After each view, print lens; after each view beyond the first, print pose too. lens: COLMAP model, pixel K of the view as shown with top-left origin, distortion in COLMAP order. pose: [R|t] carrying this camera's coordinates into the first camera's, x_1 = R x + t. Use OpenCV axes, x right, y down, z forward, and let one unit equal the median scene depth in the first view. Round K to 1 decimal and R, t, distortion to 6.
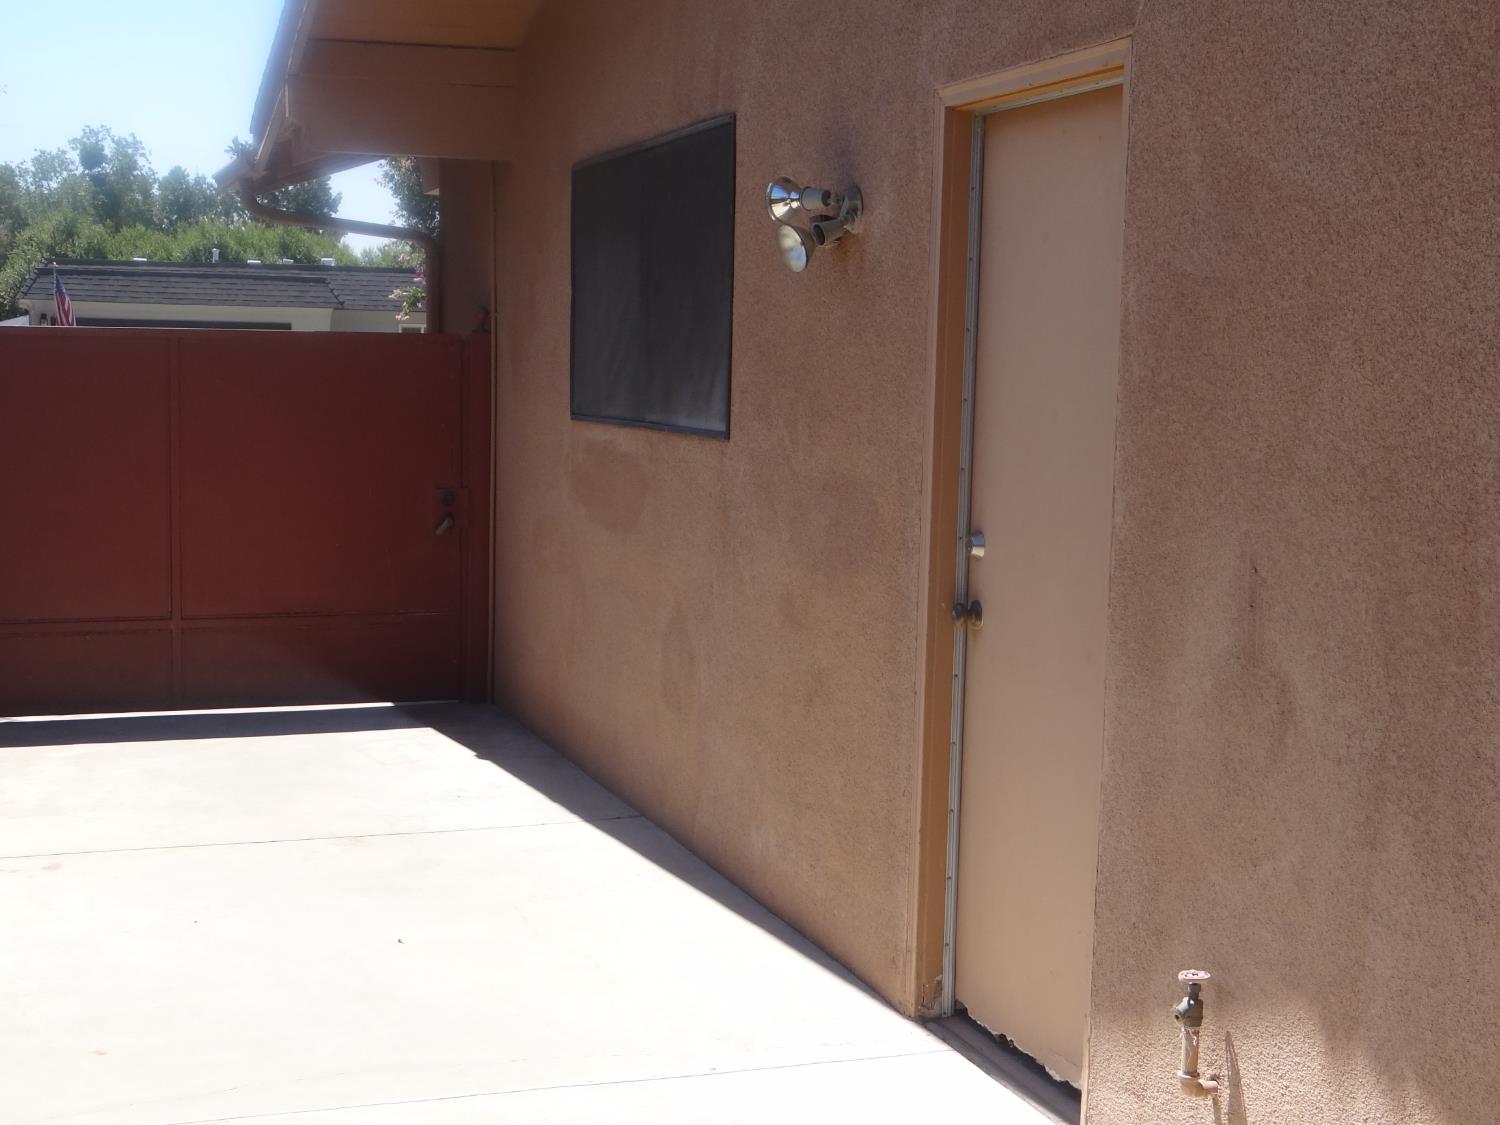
lens RADIAL K [[2189.0, 0, 750.0], [0, 2189.0, 562.5], [0, 0, 1]] dist [0.020383, 0.064088]
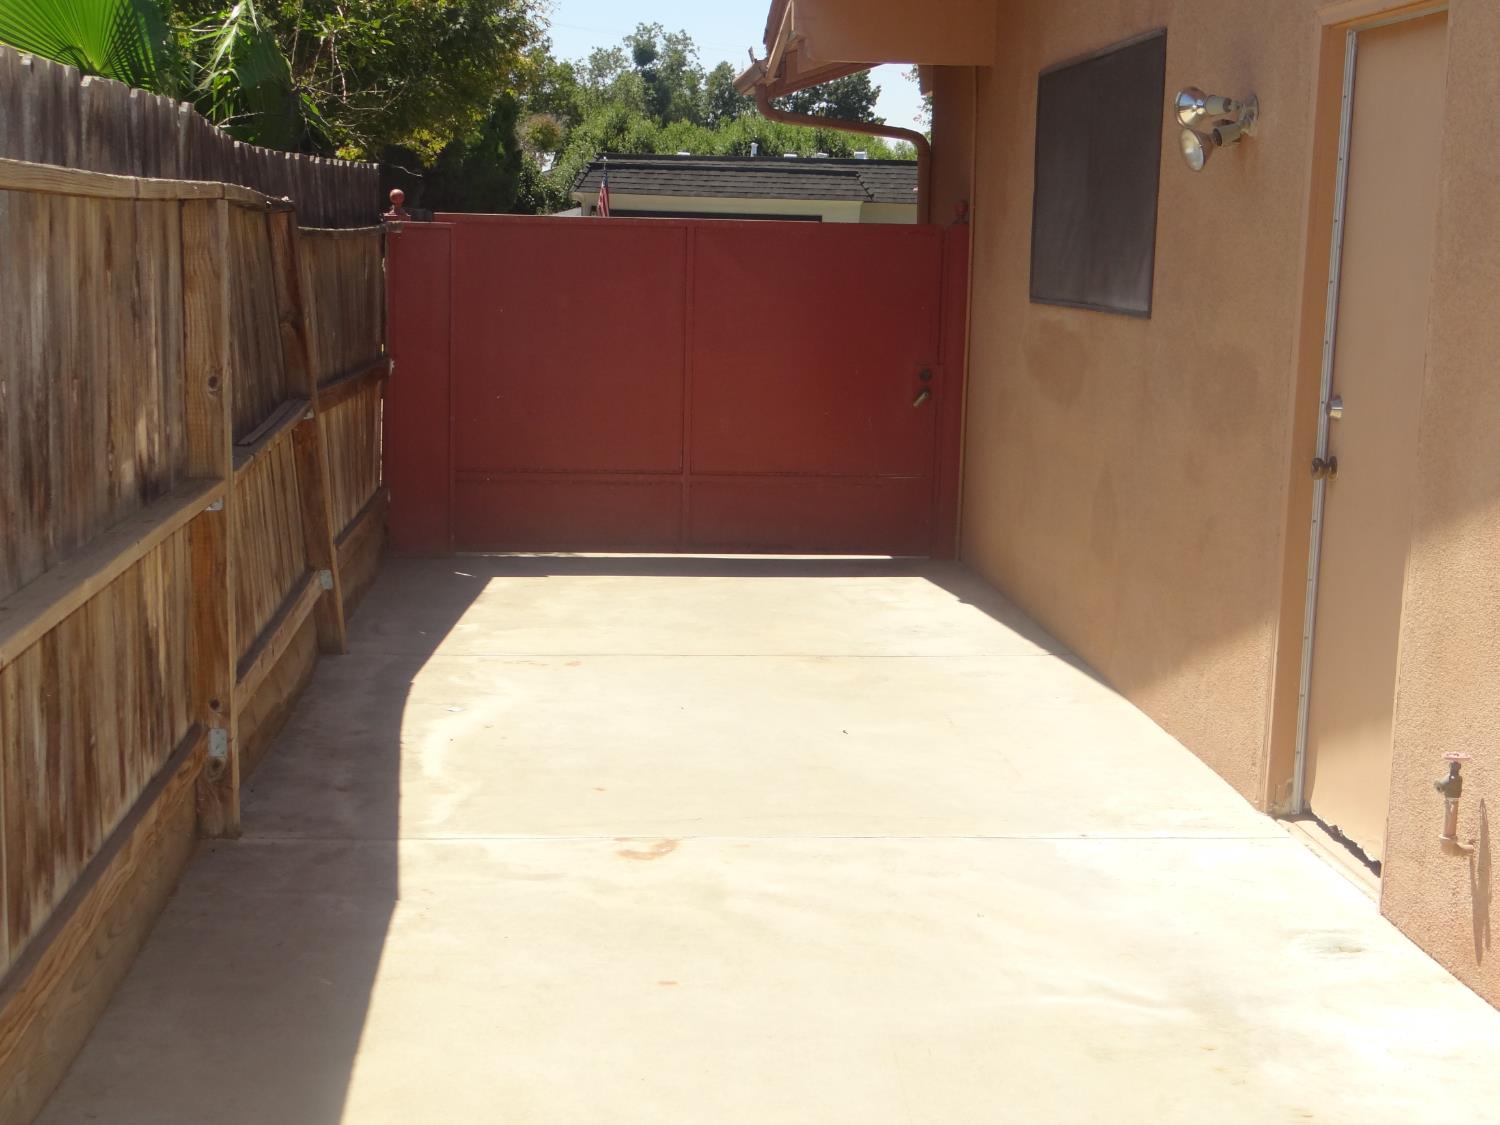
lens RADIAL K [[2189.0, 0, 750.0], [0, 2189.0, 562.5], [0, 0, 1]] dist [0.020383, 0.064088]
pose [[0.971328, 0.042142, -0.233977, 0.039091], [-0.030931, 0.998200, 0.051380, 0.011794], [0.235721, -0.042670, 0.970883, -0.101559]]
